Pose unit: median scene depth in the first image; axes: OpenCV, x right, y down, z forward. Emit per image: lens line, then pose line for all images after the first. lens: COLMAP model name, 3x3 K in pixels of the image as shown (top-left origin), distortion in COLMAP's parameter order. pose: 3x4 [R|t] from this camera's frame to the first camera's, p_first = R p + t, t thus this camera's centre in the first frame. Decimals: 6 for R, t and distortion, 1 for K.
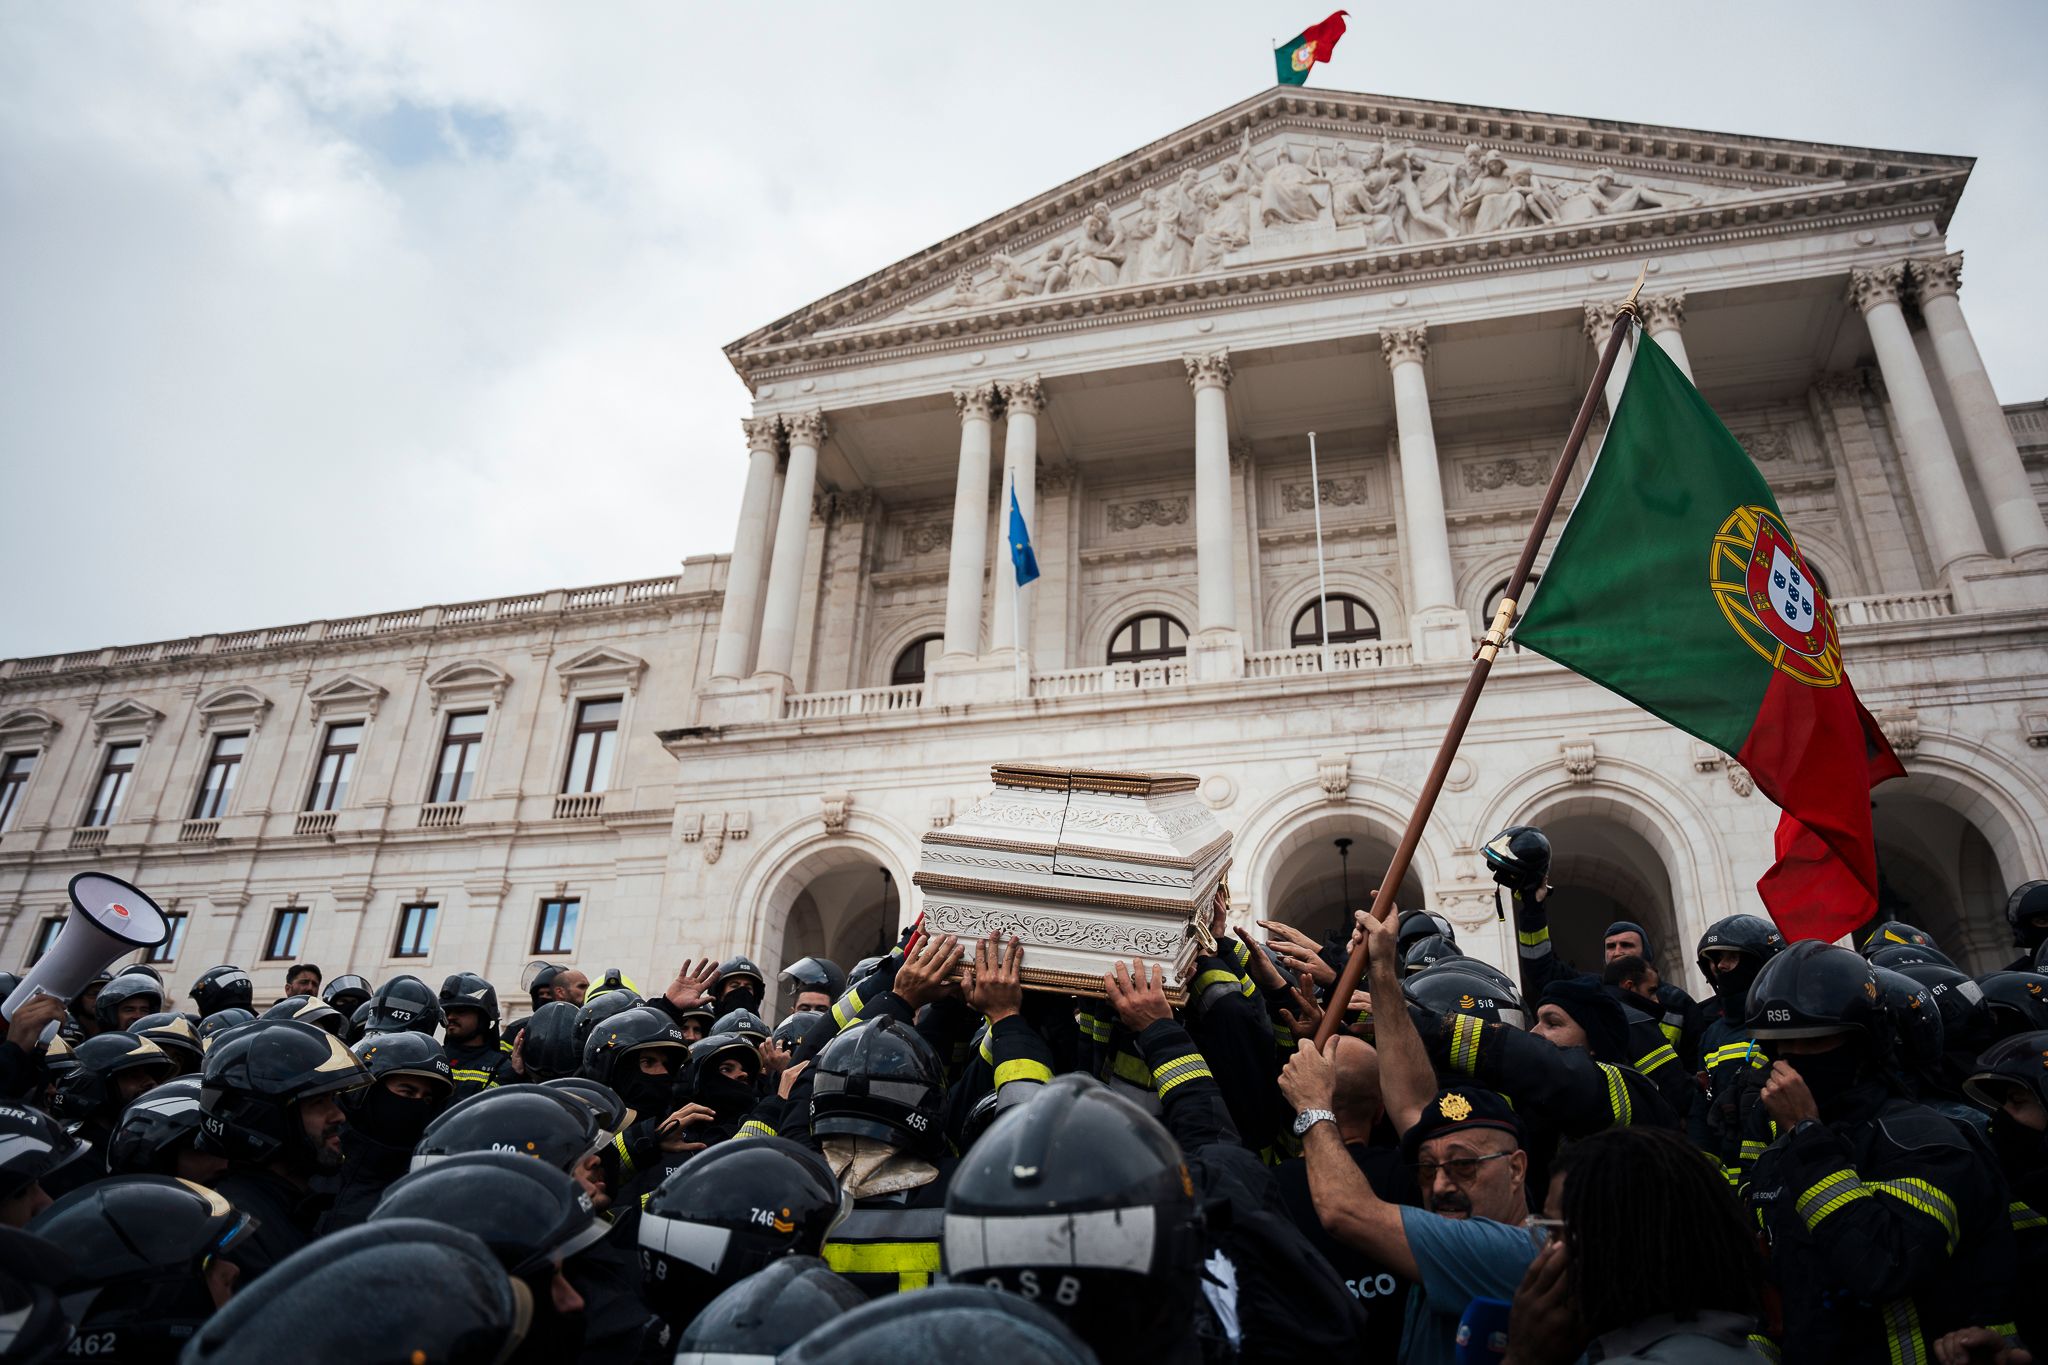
lens RADIAL K [[1402.9, 0, 1031.9], [0, 1402.9, 674.4], [0, 0, 1]] dist [-0.173655, 0.128921]
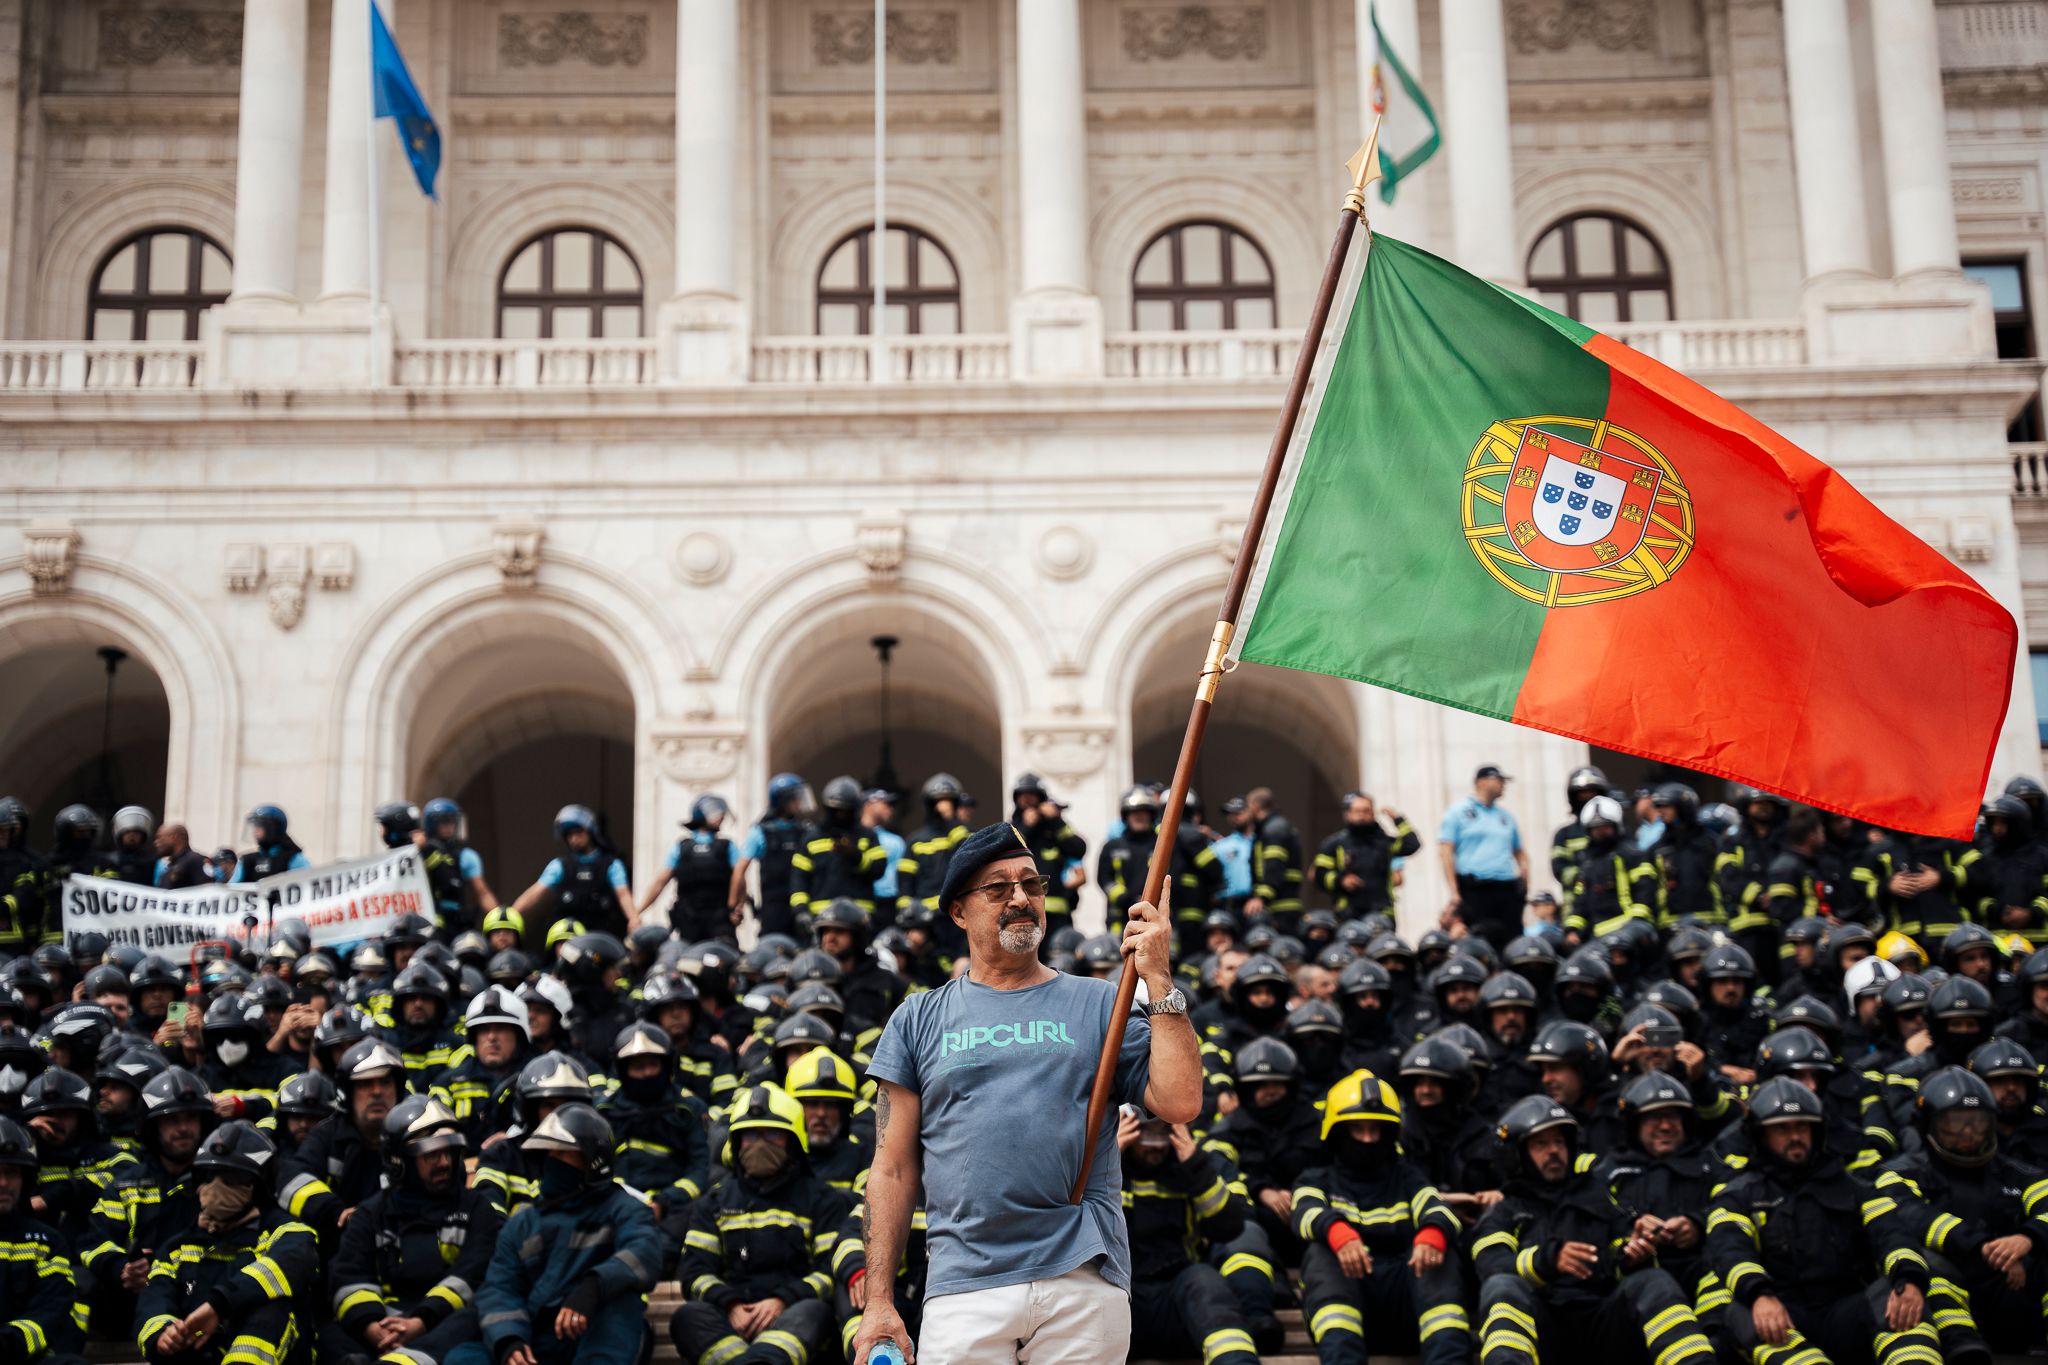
lens RADIAL K [[3563.3, 0, 1024.0], [0, 3563.3, 682.5], [0, 0, 1]] dist [0.237372, -0.069493]
pose [[0.960640, 0.032384, 0.275902, -0.147778], [-0.076003, 0.985926, 0.148906, -0.097681], [-0.267197, -0.164014, 0.949582, -0.515529]]
